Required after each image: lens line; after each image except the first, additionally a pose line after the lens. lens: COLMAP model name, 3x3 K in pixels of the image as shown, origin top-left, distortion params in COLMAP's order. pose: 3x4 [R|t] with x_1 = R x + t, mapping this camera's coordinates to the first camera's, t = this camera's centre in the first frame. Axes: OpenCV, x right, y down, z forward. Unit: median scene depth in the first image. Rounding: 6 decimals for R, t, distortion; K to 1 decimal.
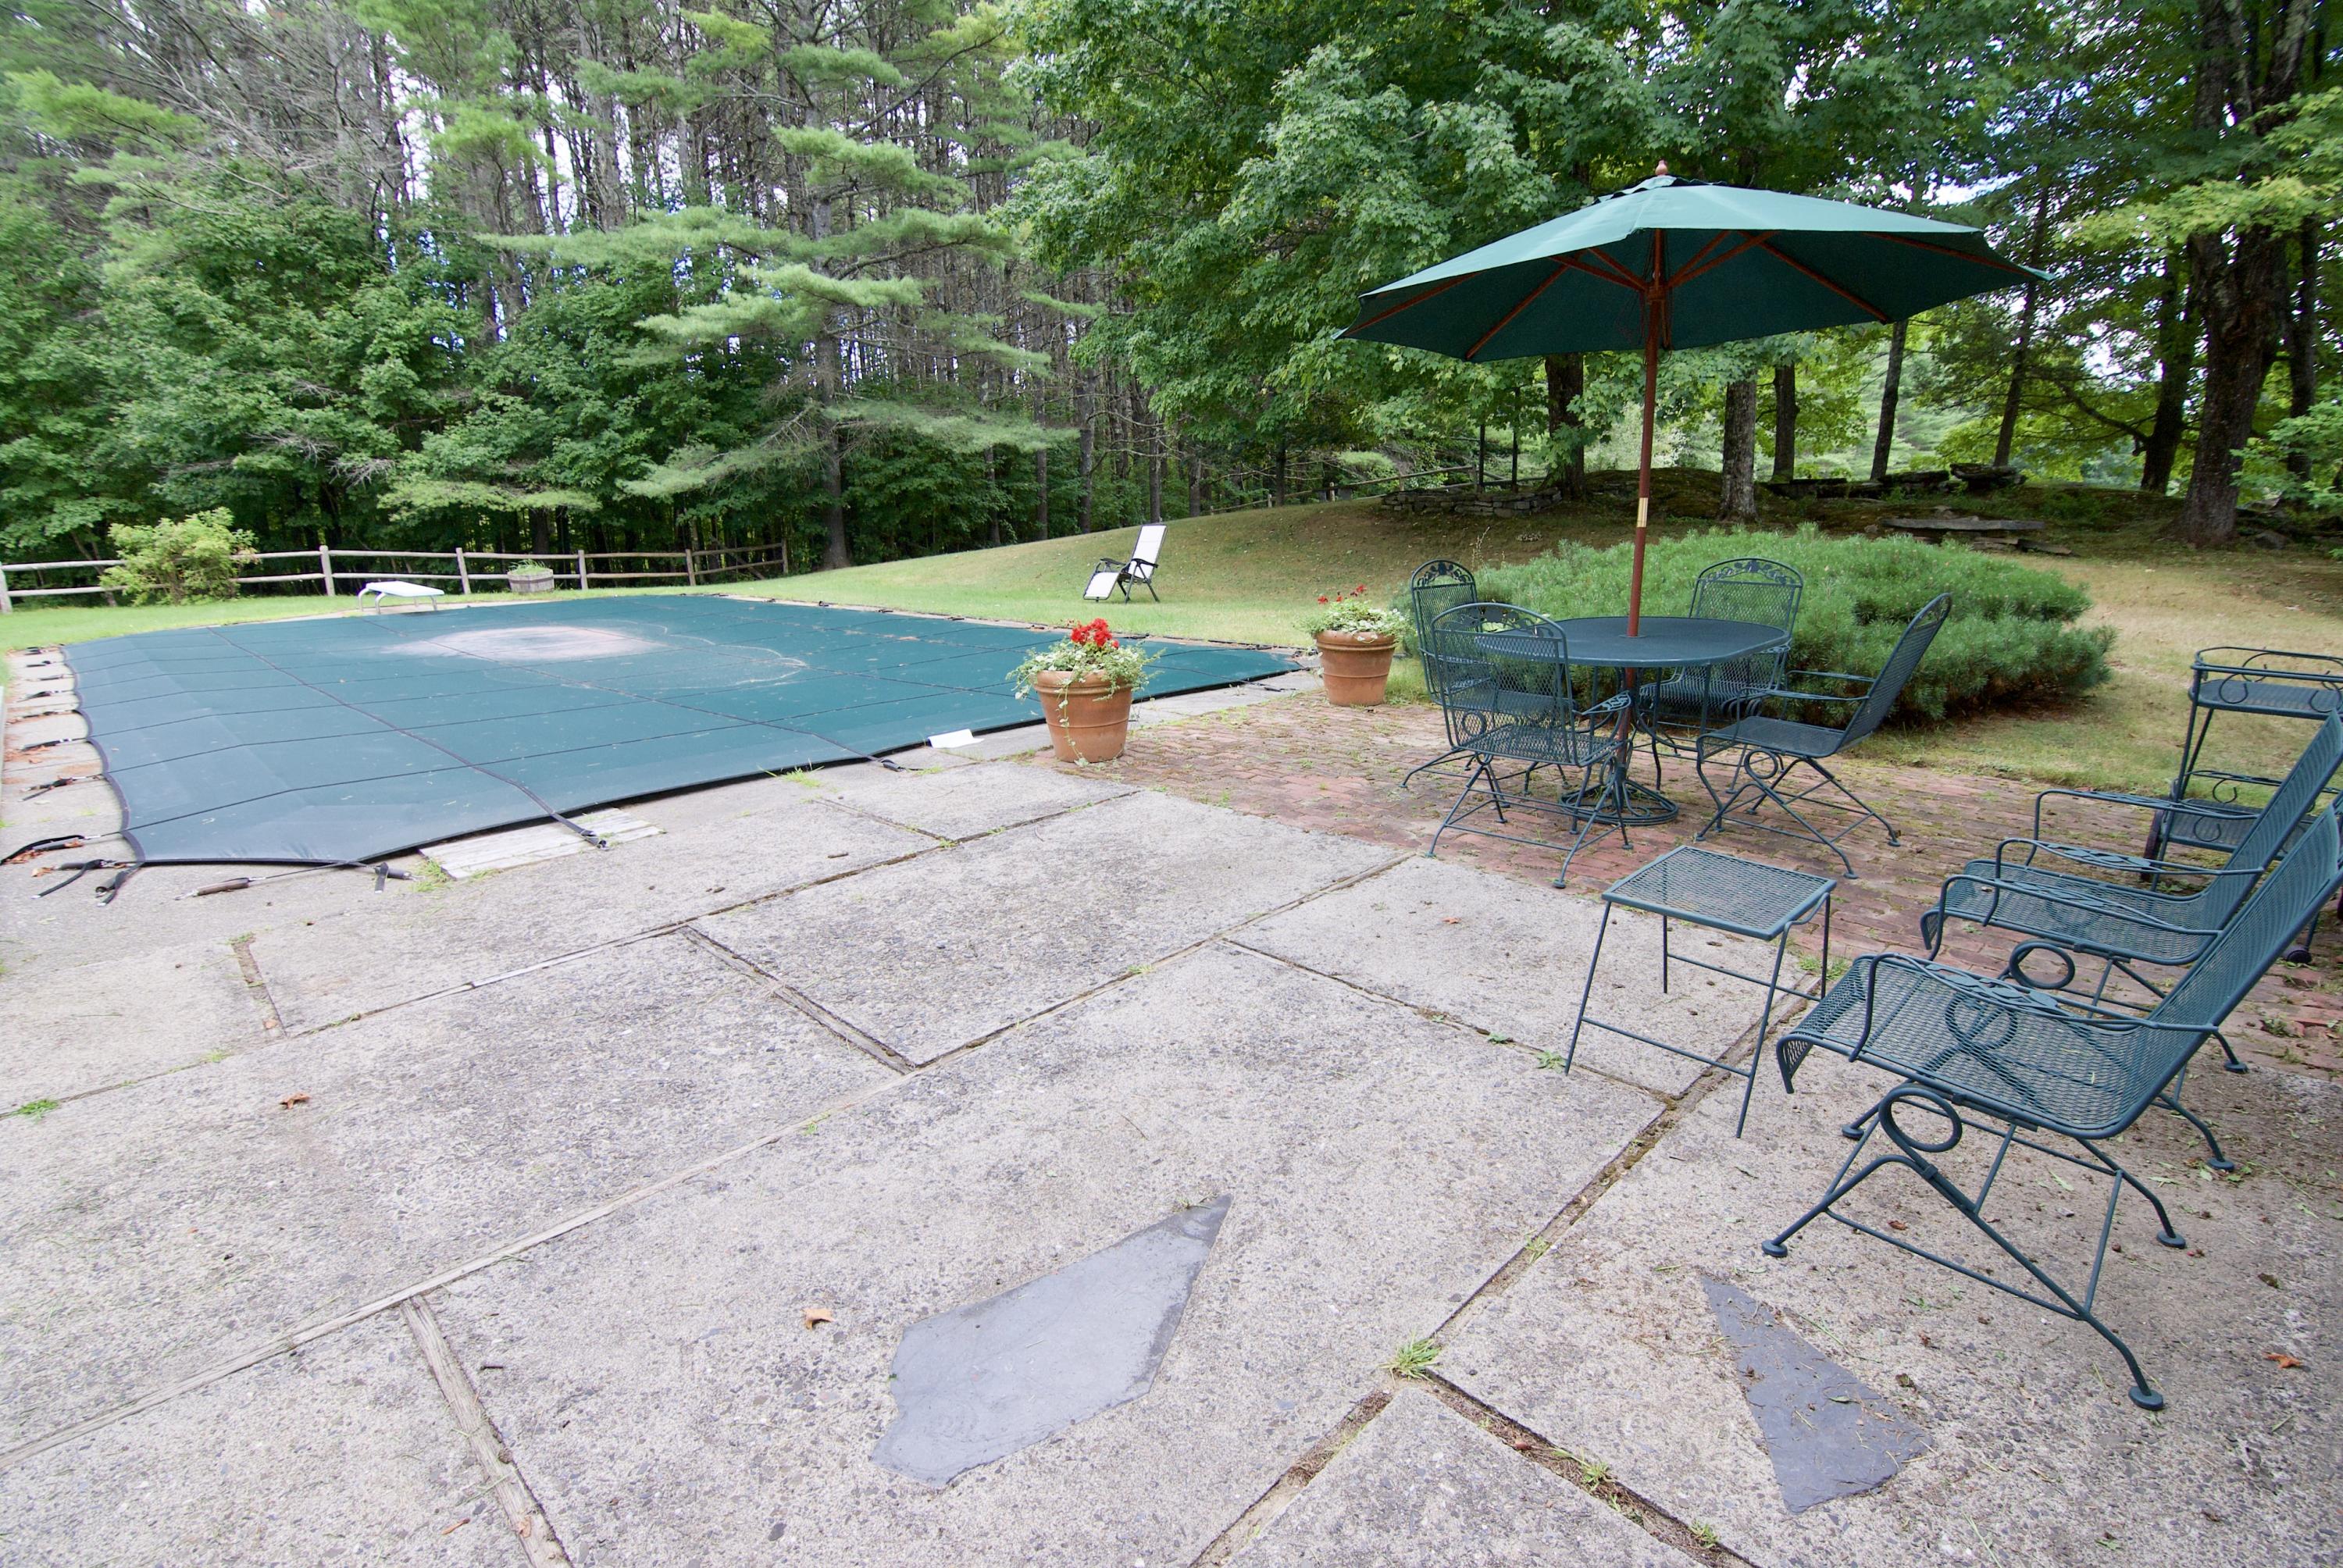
lens RADIAL K [[1130.6, 0, 1178.2], [0, 1130.6, 784.3], [0, 0, 1]] dist [-0.008556, -0.008335]
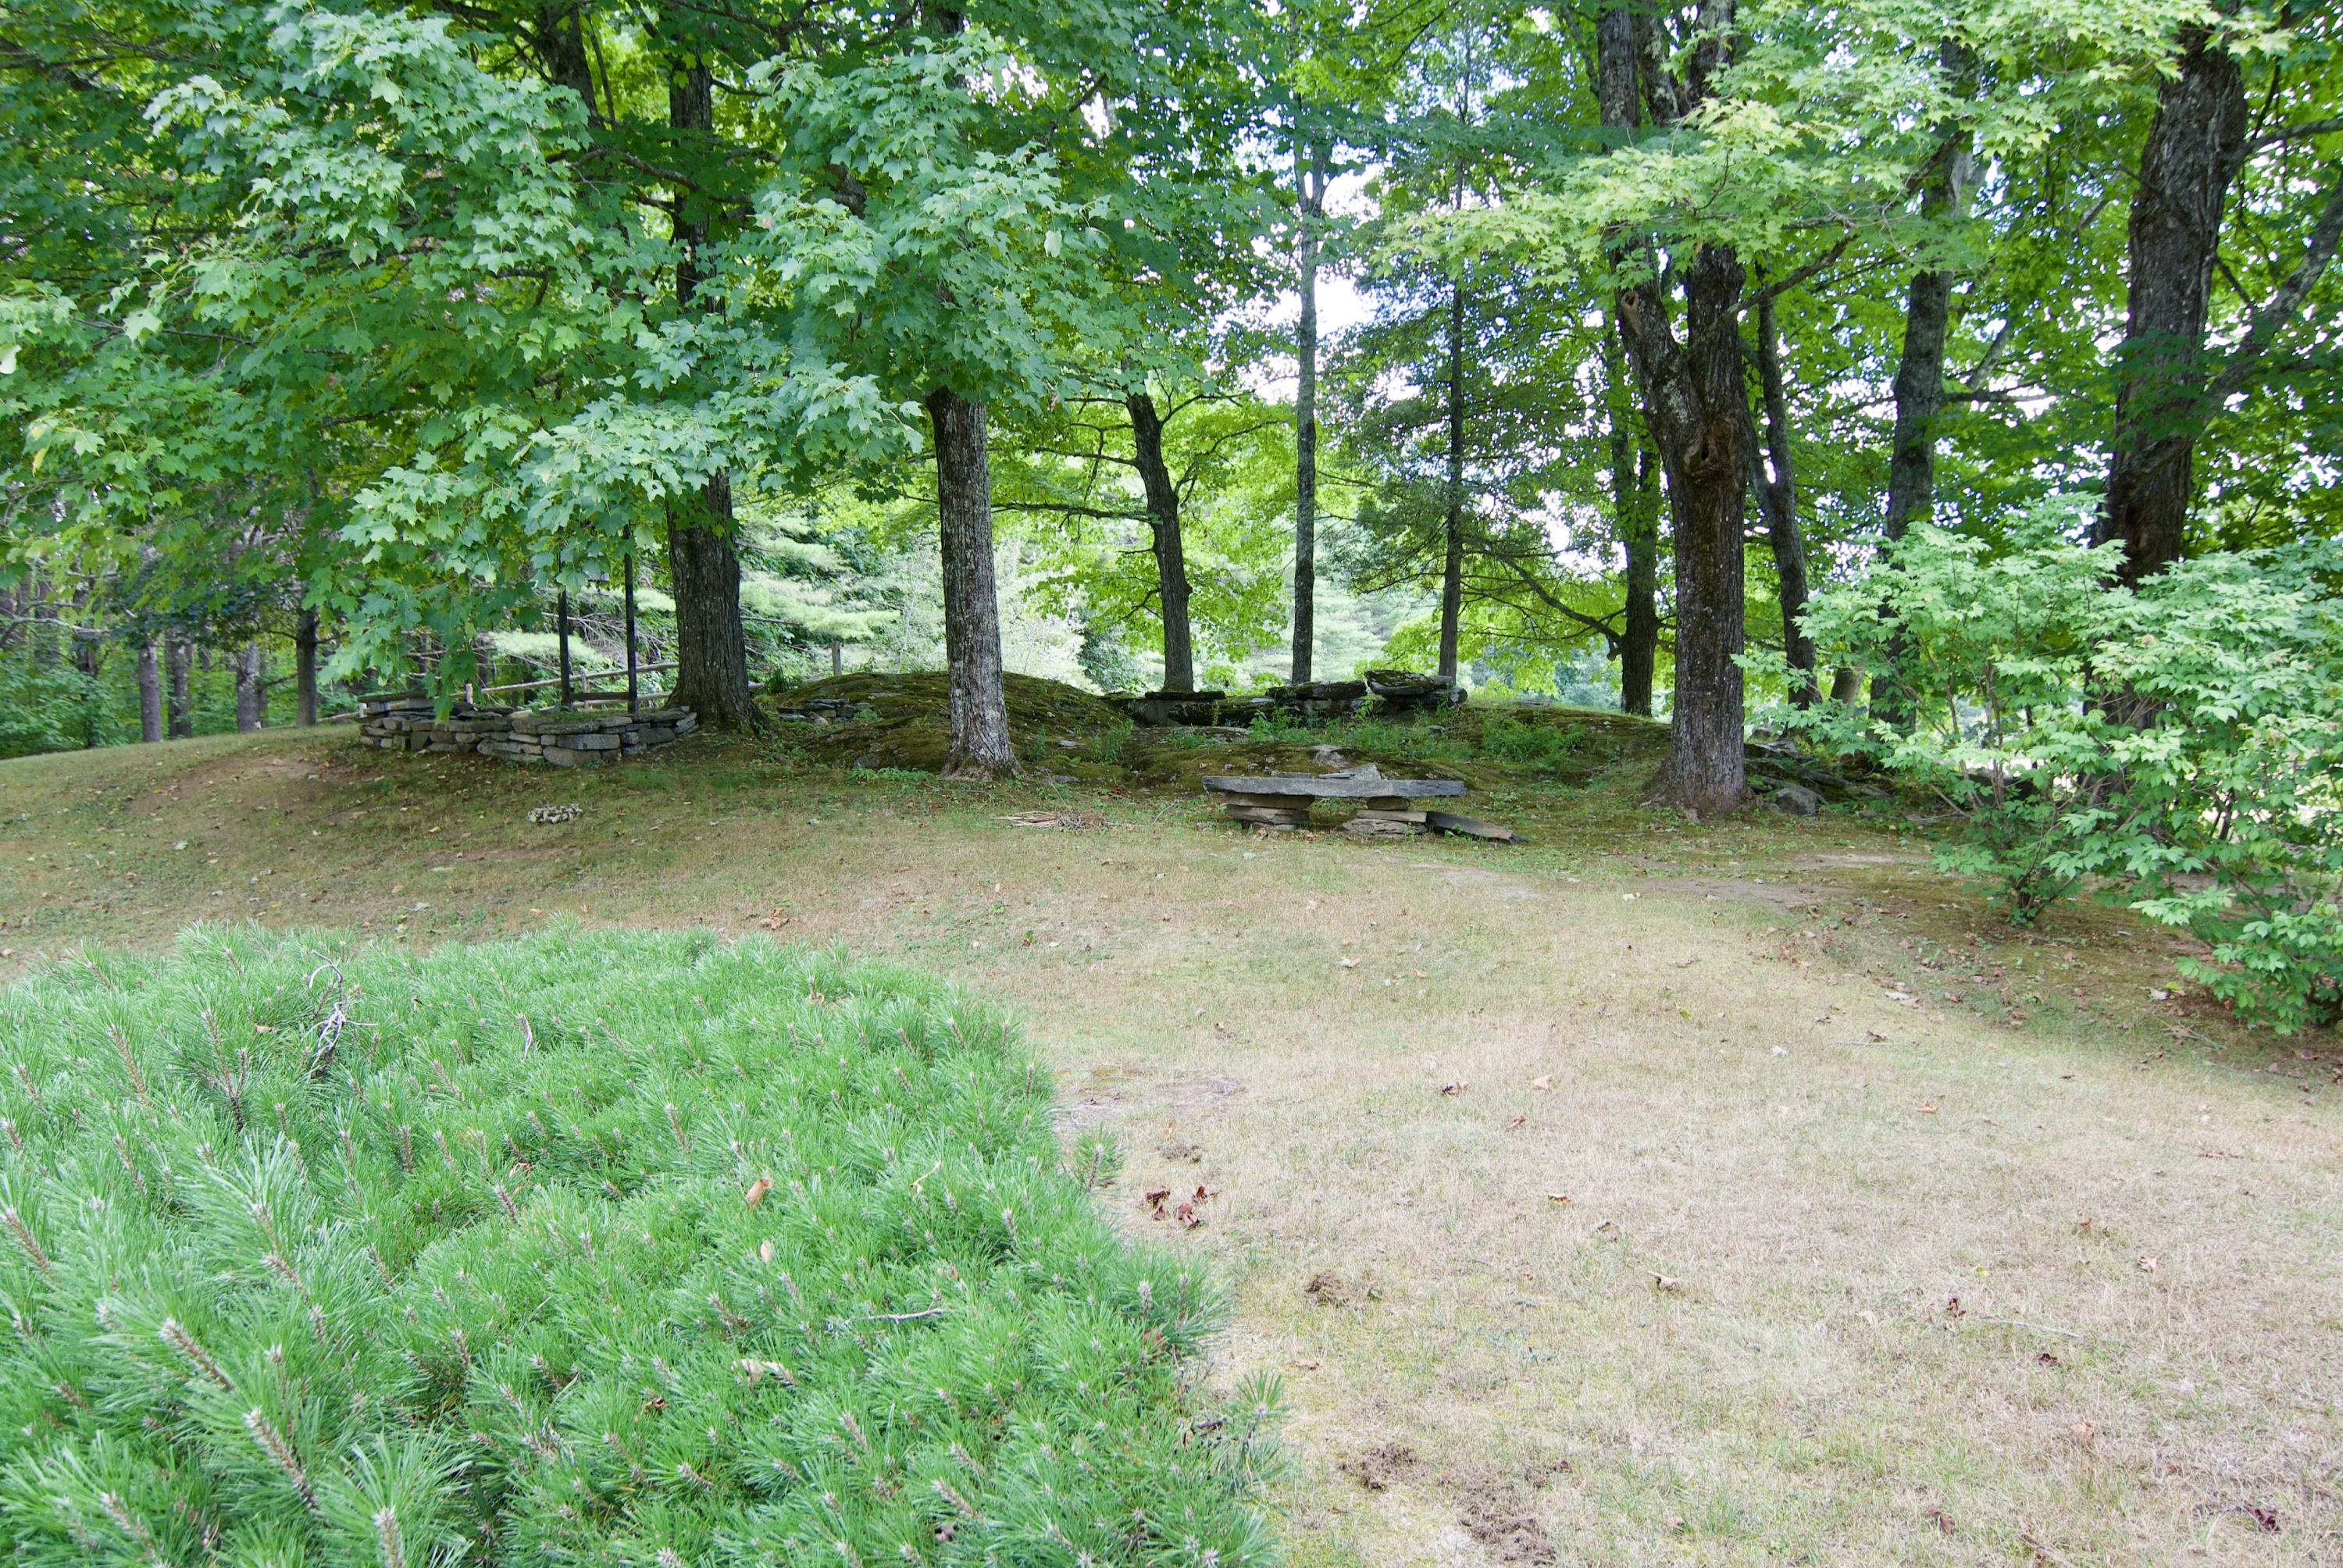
lens RADIAL K [[1594.1, 0, 1168.0], [0, 1594.1, 781.7], [0, 0, 1]] dist [-0.008745, -0.001239]
pose [[0.916369, -0.011029, 0.400182, 0.423029], [0.089317, 0.980056, -0.177516, -0.139410], [-0.390244, 0.198413, 0.899078, 0.462451]]
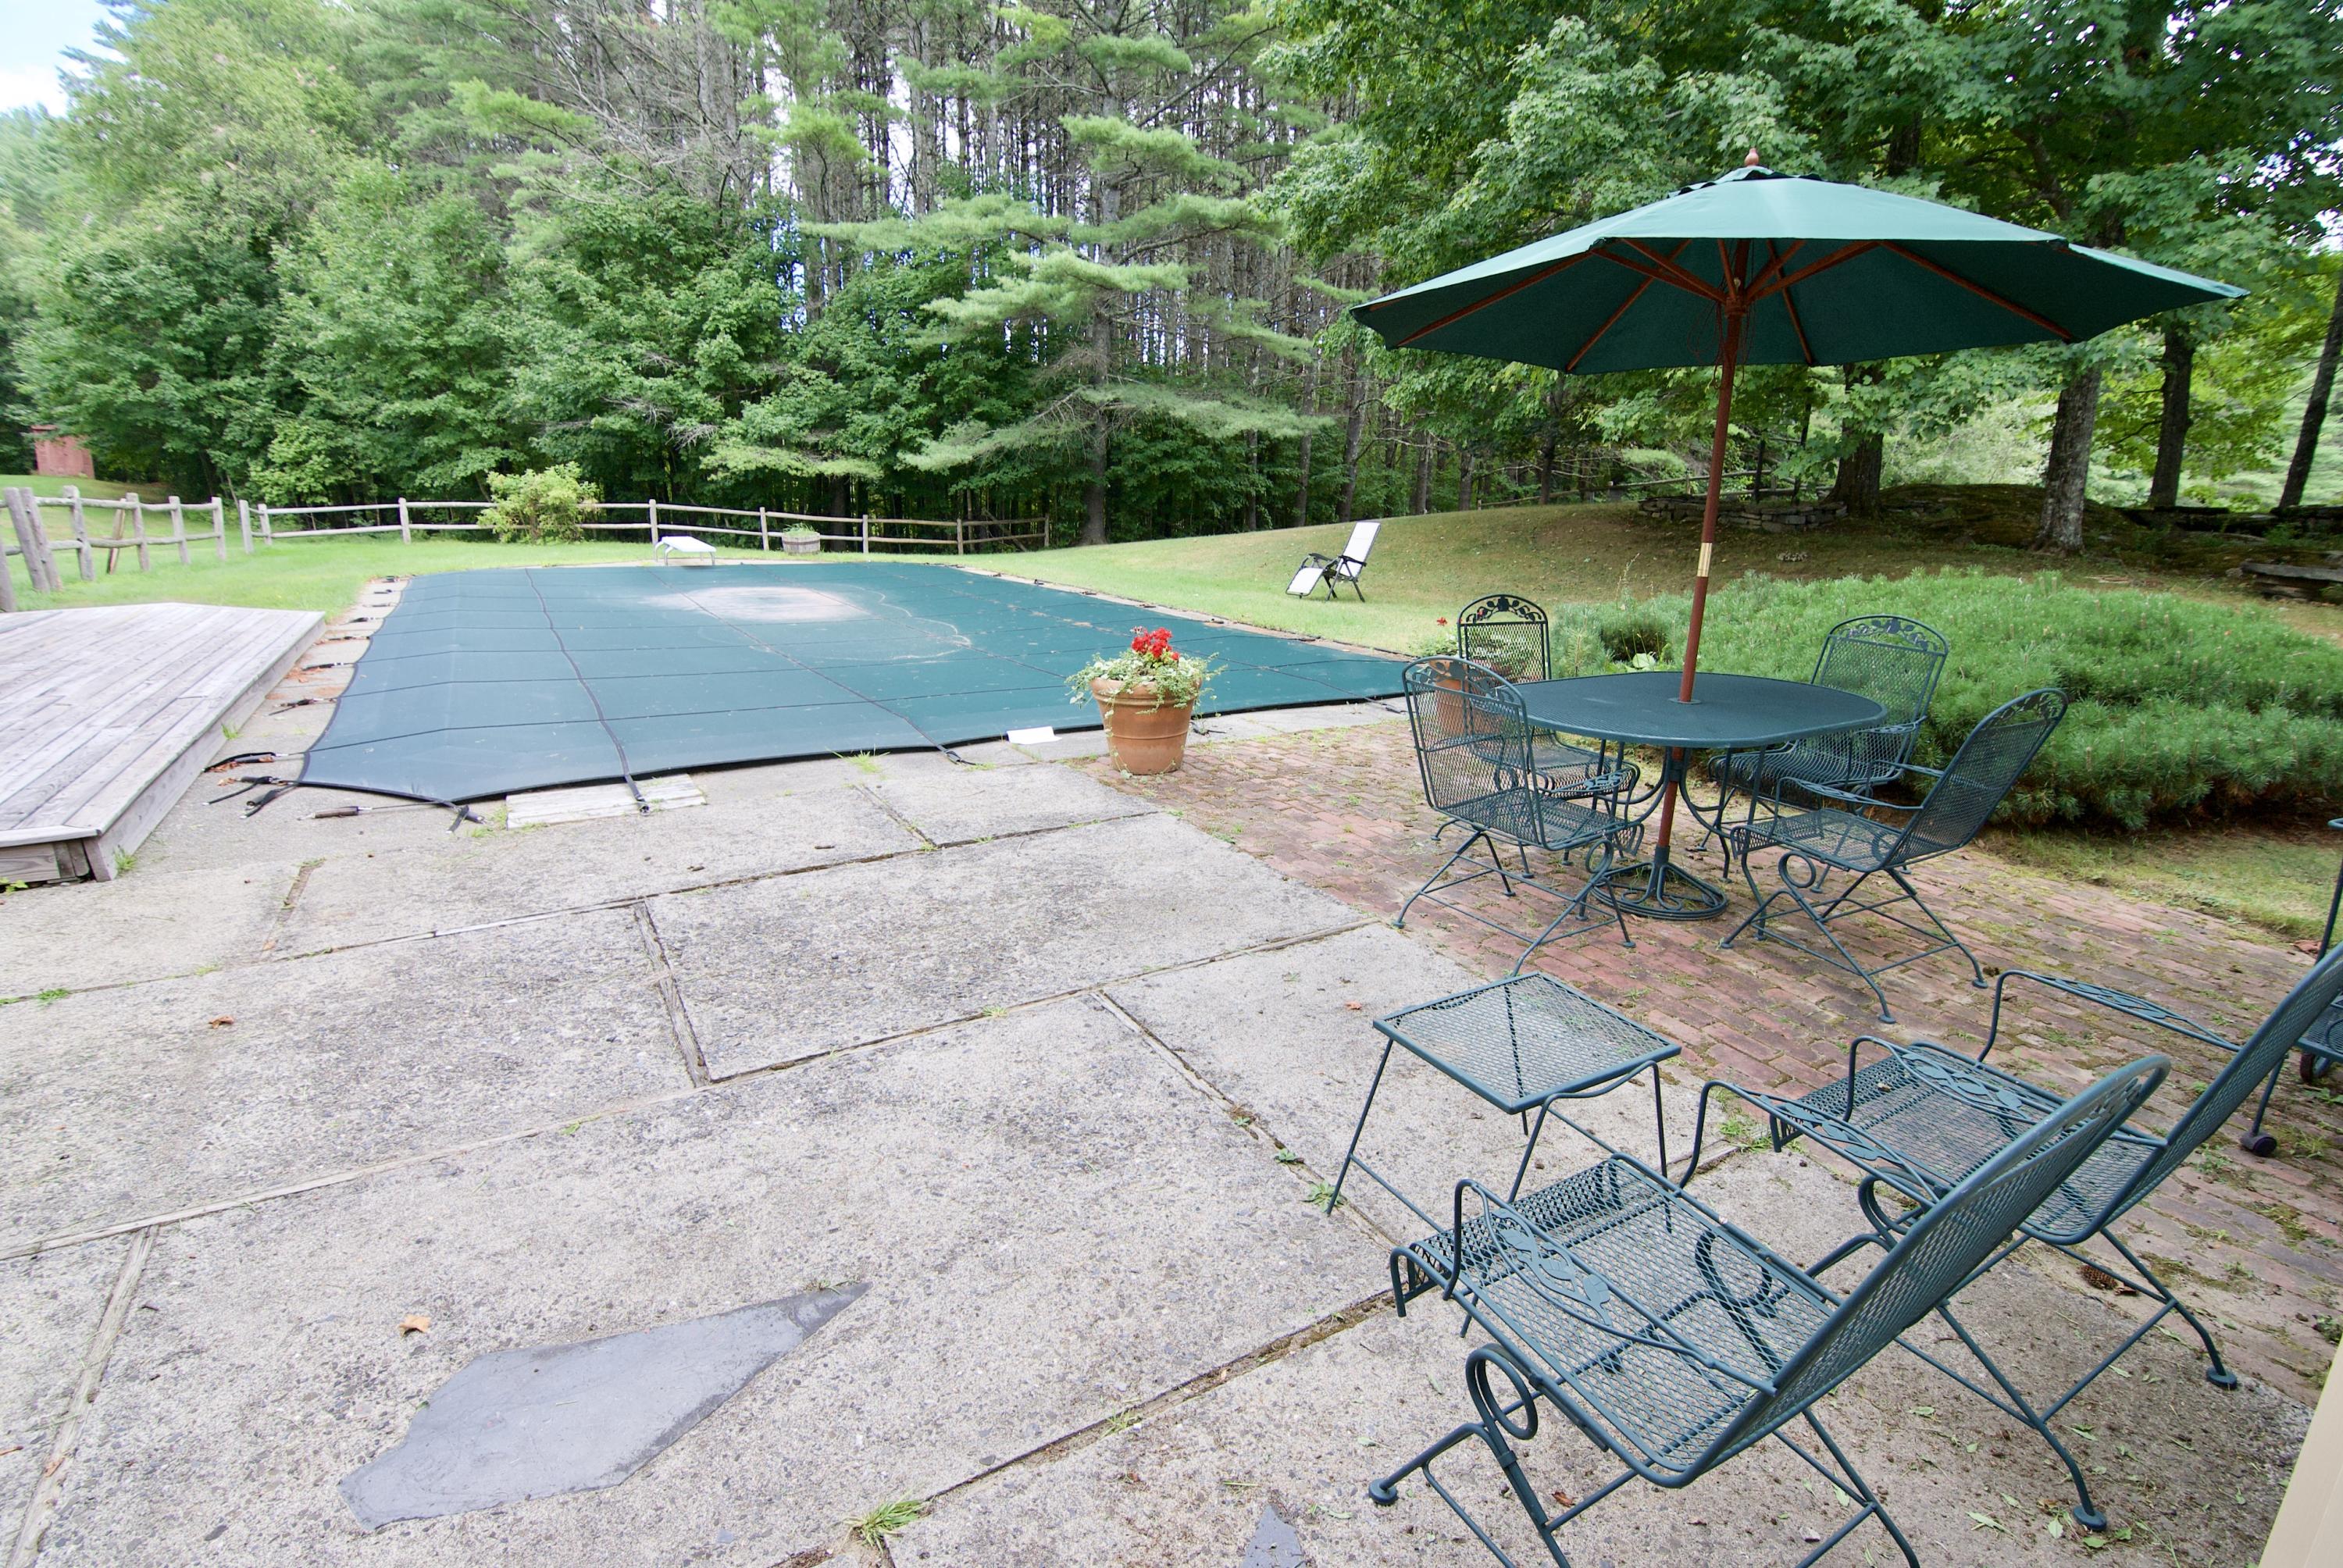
lens RADIAL K [[1130.6, 0, 1177.6], [0, 1130.6, 782.2], [0, 0, 1]] dist [-0.008556, -0.008335]
pose [[0.967496, 0.103600, -0.230691, 0.096126], [-0.100632, 0.994619, 0.024627, -0.021341], [0.232001, -0.000612, 0.972715, 0.028425]]
